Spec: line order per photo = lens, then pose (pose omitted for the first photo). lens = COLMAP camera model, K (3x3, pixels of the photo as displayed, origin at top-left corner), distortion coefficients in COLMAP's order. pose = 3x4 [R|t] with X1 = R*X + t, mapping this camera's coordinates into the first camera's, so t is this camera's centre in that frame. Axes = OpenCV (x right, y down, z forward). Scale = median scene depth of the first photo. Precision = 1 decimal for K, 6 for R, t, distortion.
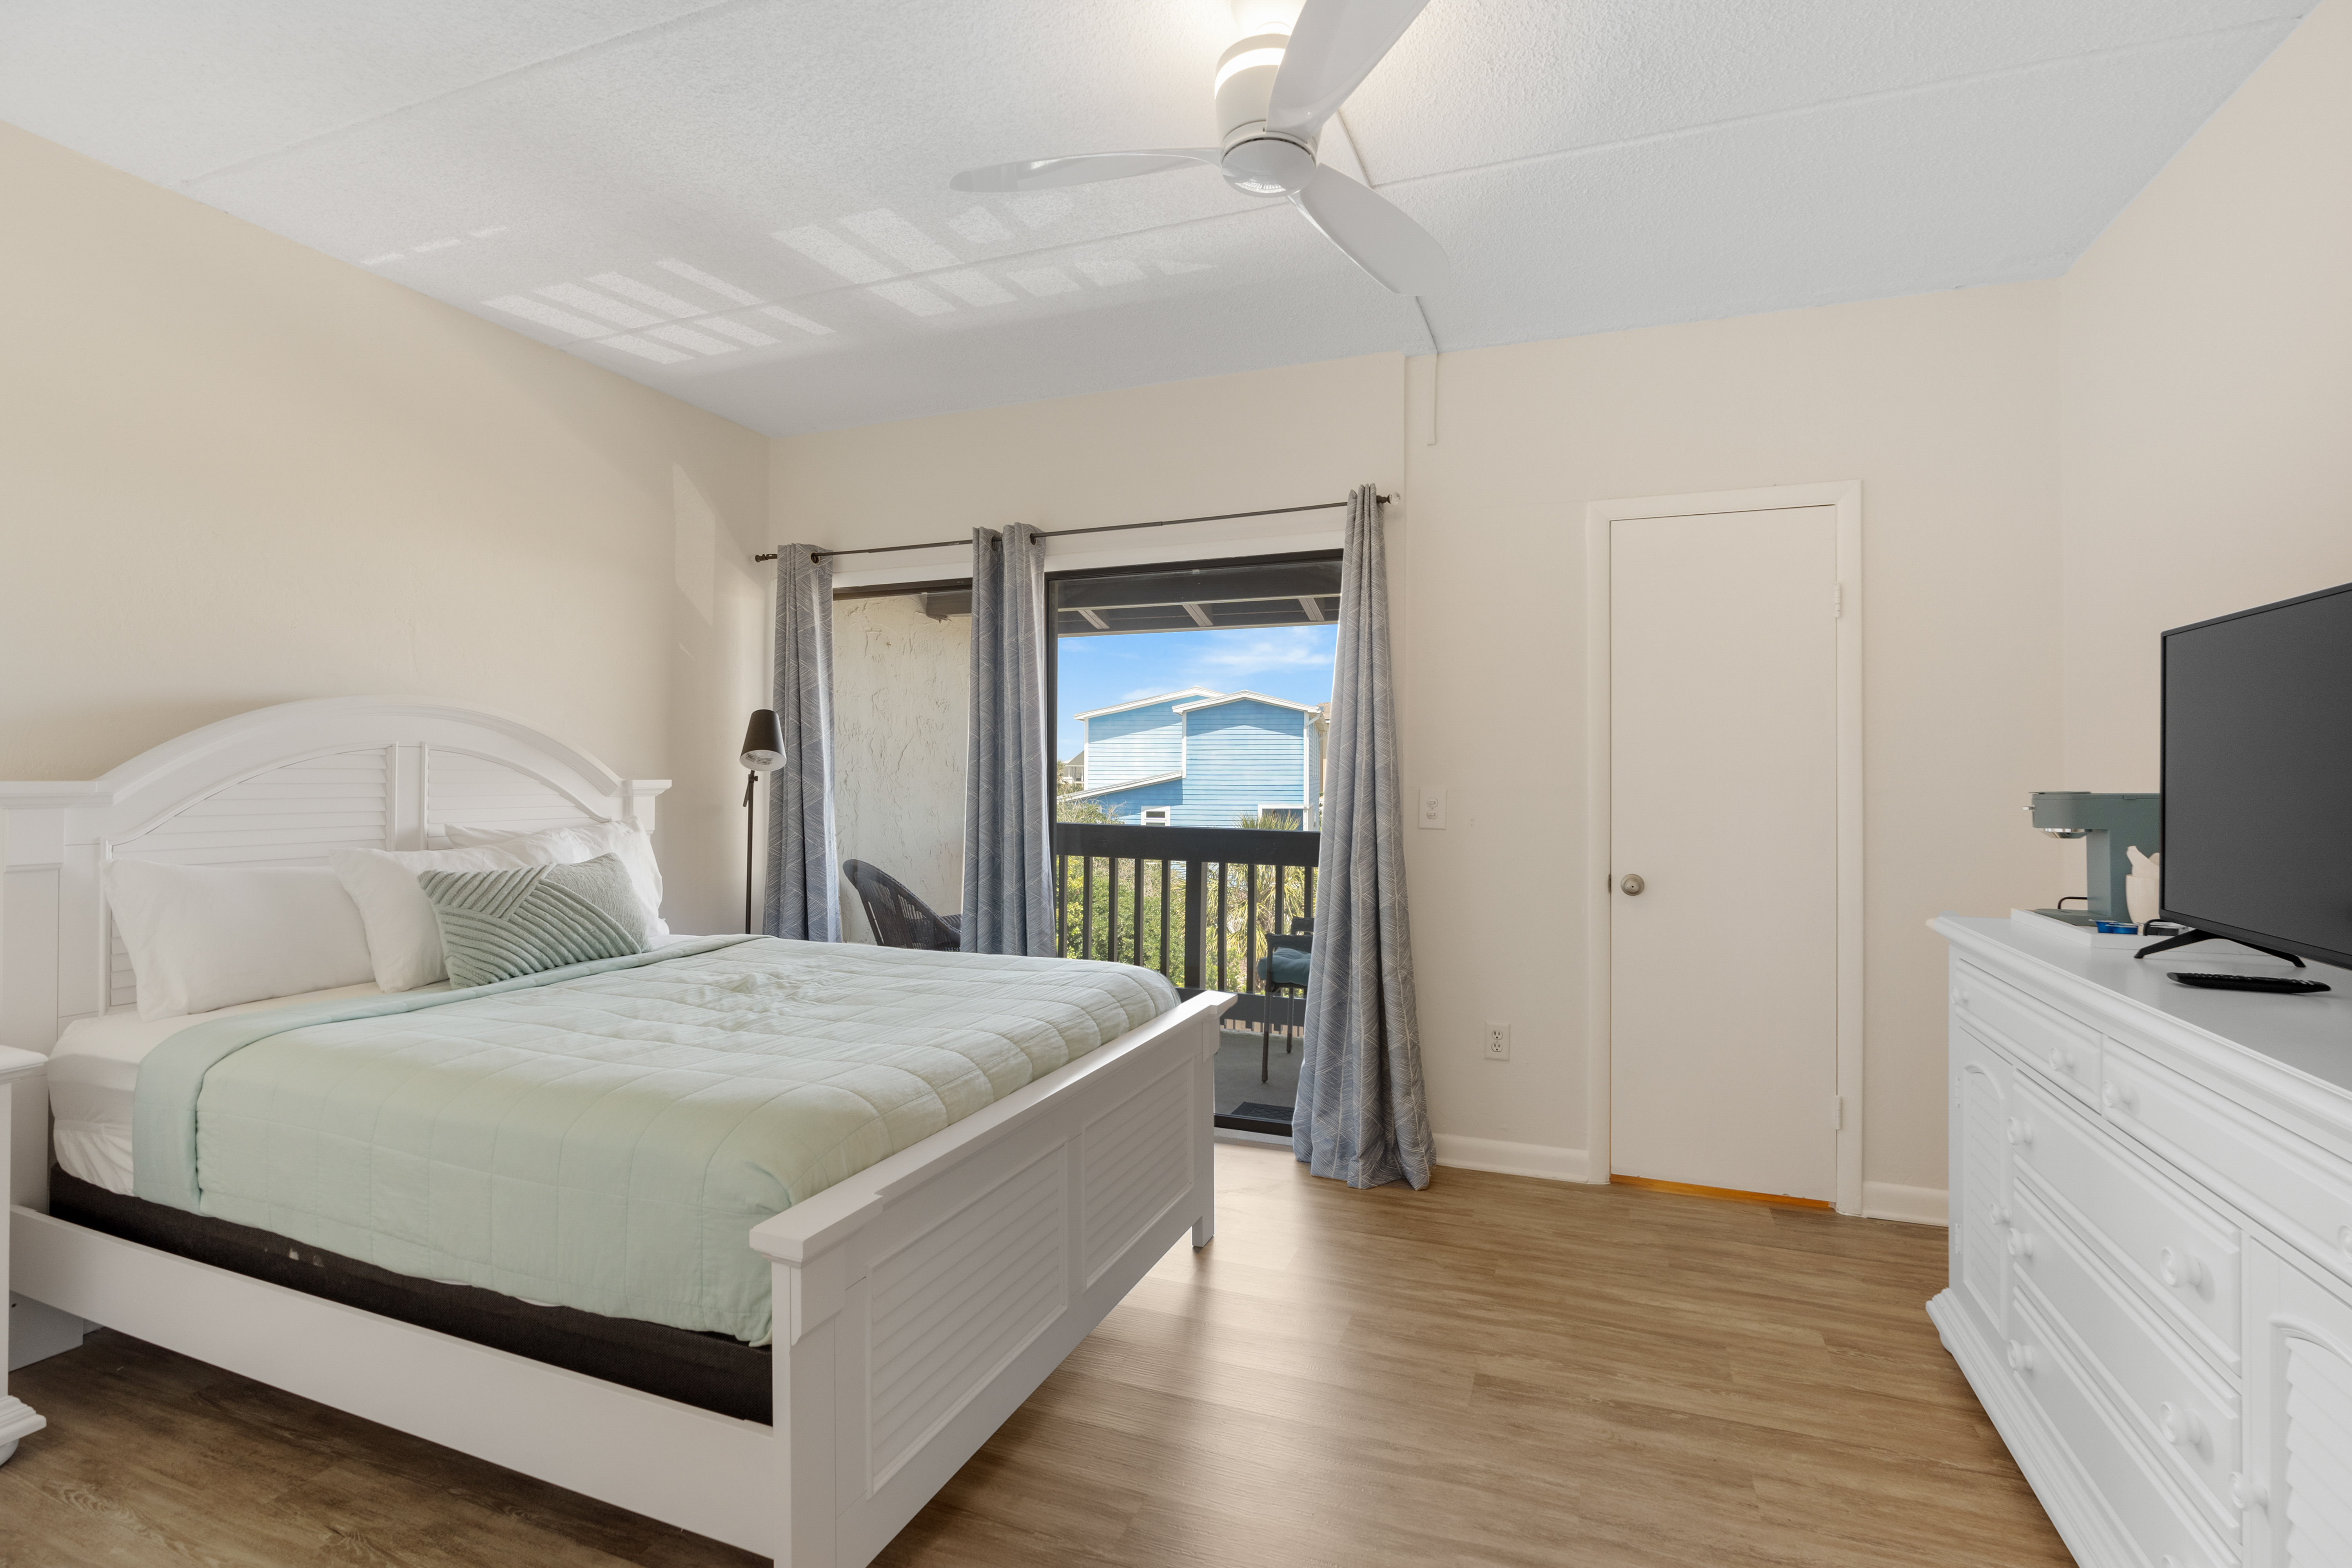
lens RADIAL K [[1059.6, 0, 1186.3], [0, 1059.6, 767.3], [0, 0, 1]] dist [-0.003209, 0.001774]
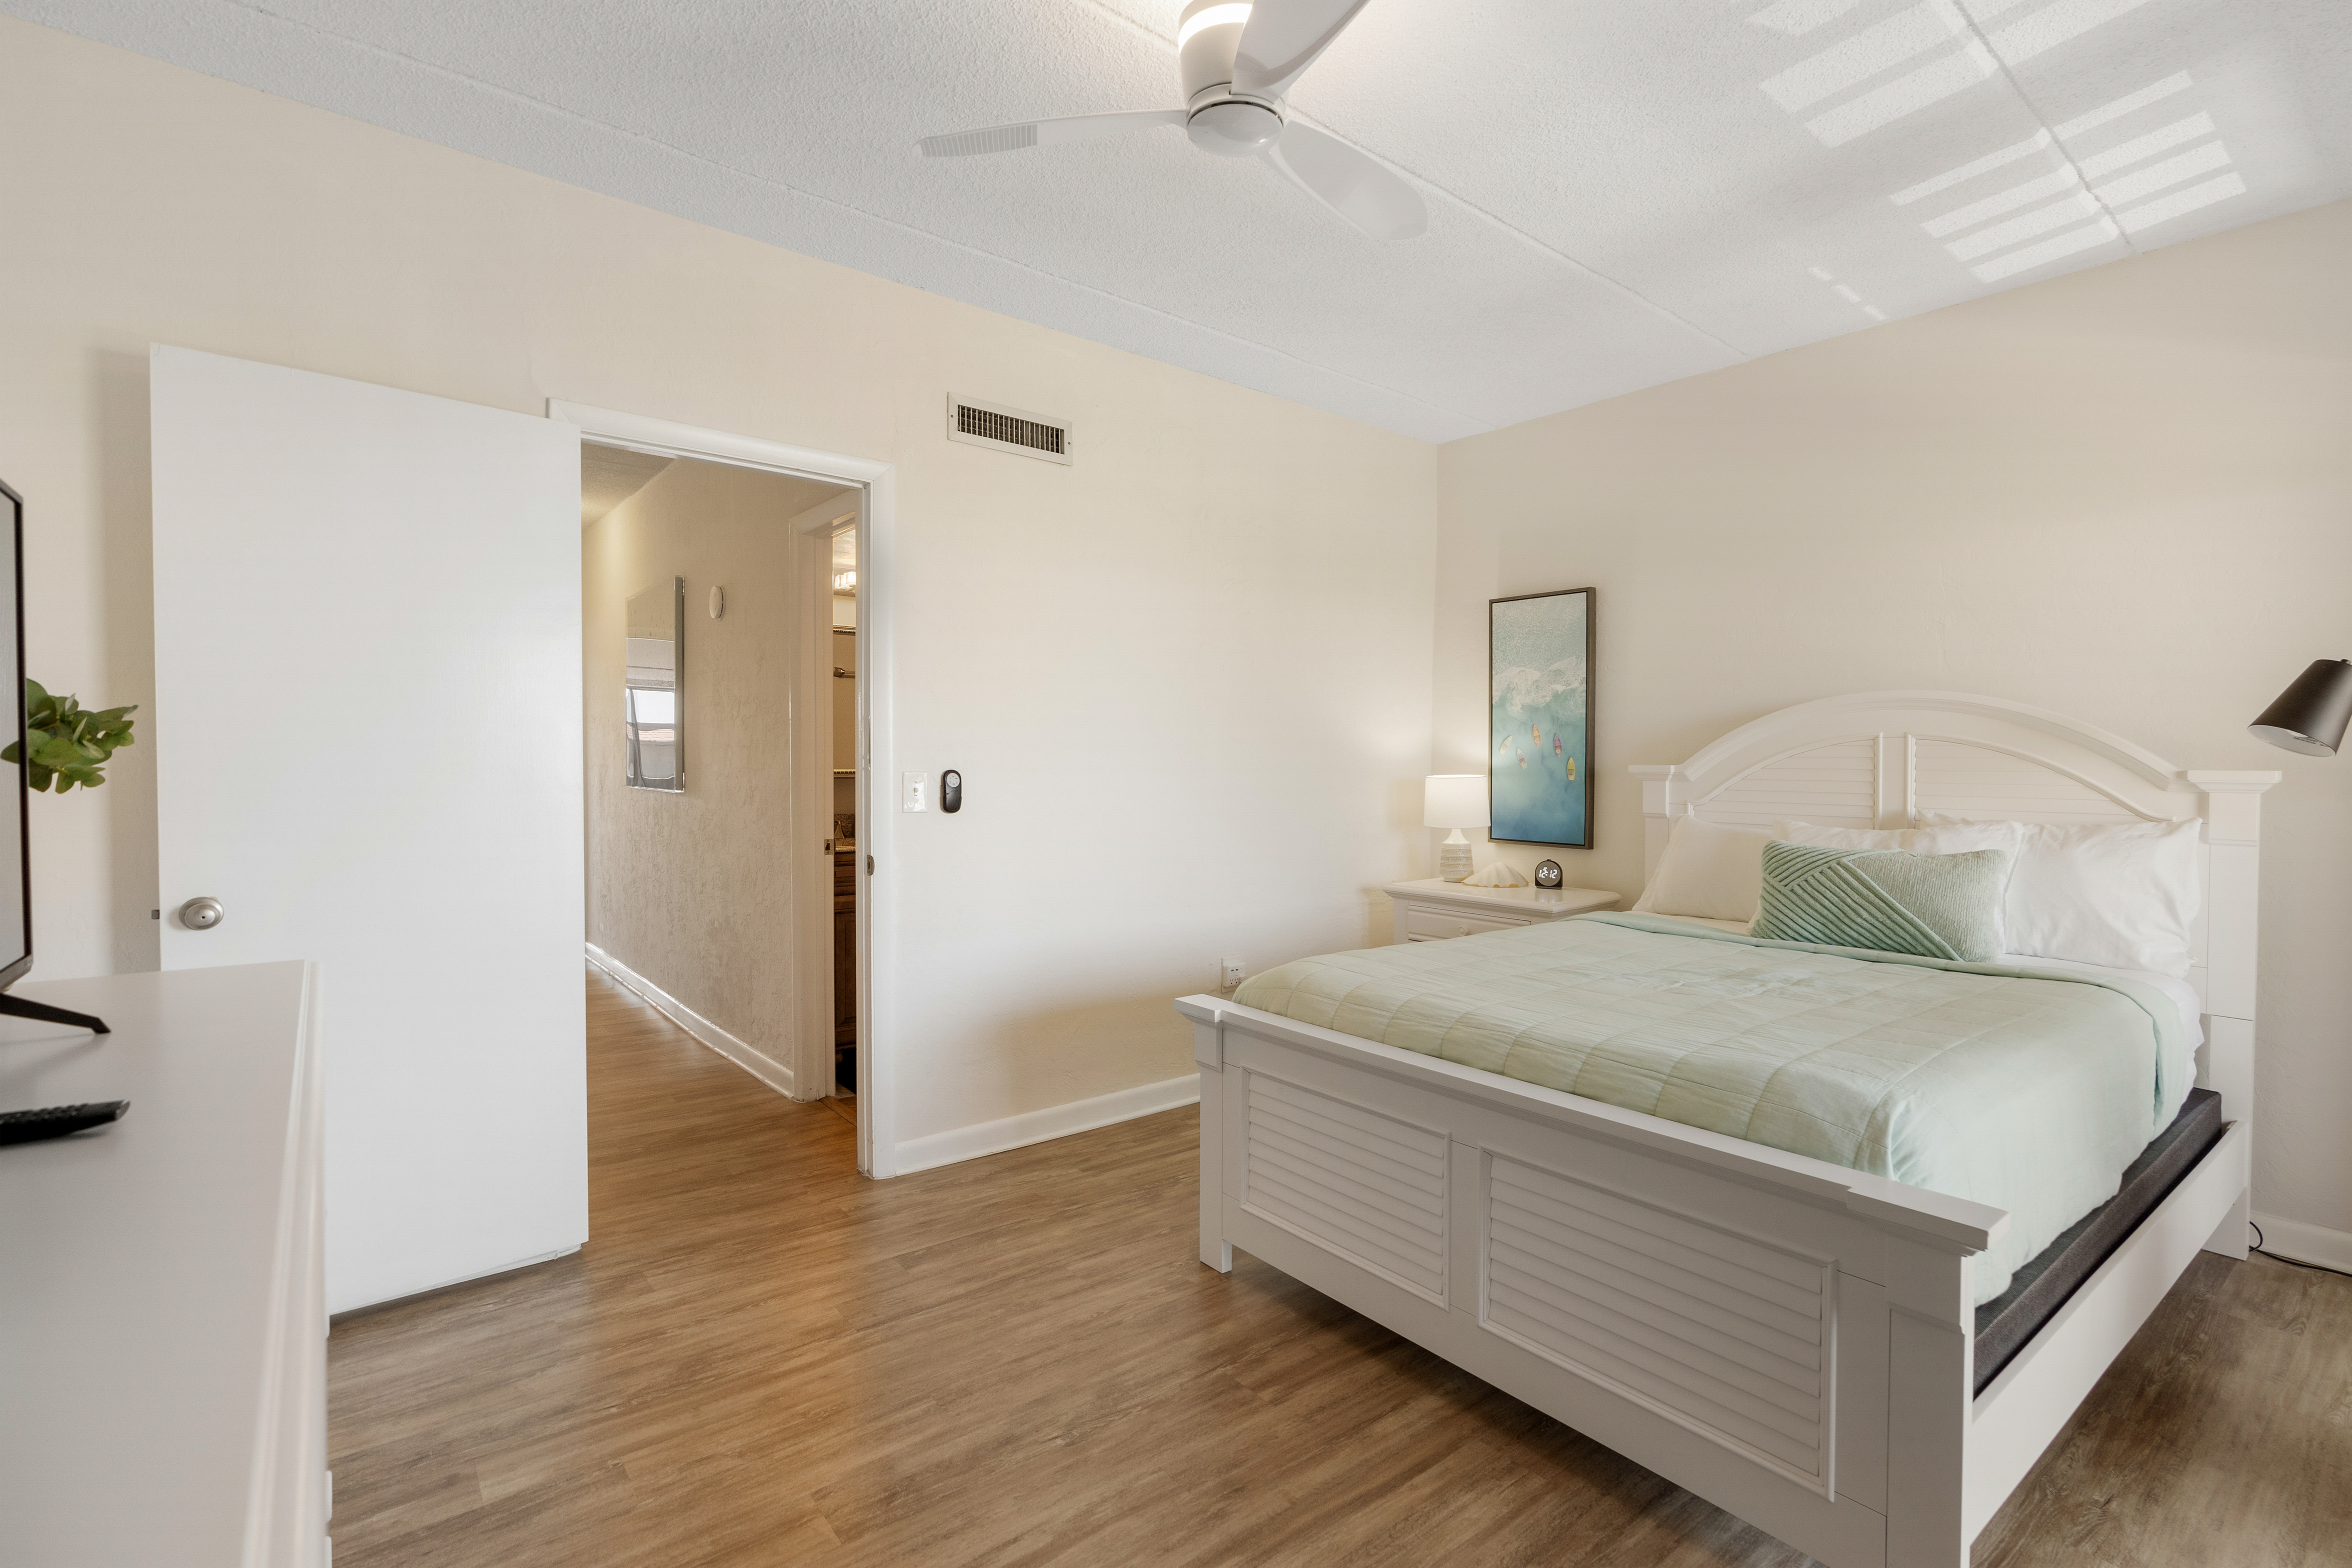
lens RADIAL K [[1059.6, 0, 1175.8], [0, 1059.6, 781.6], [0, 0, 1]] dist [-0.003209, 0.001774]
pose [[-0.503275, 0.011270, -0.864053, 0.460879], [-0.000932, 0.999907, 0.013585, 0.009571], [0.864126, 0.007643, -0.503218, 0.686979]]
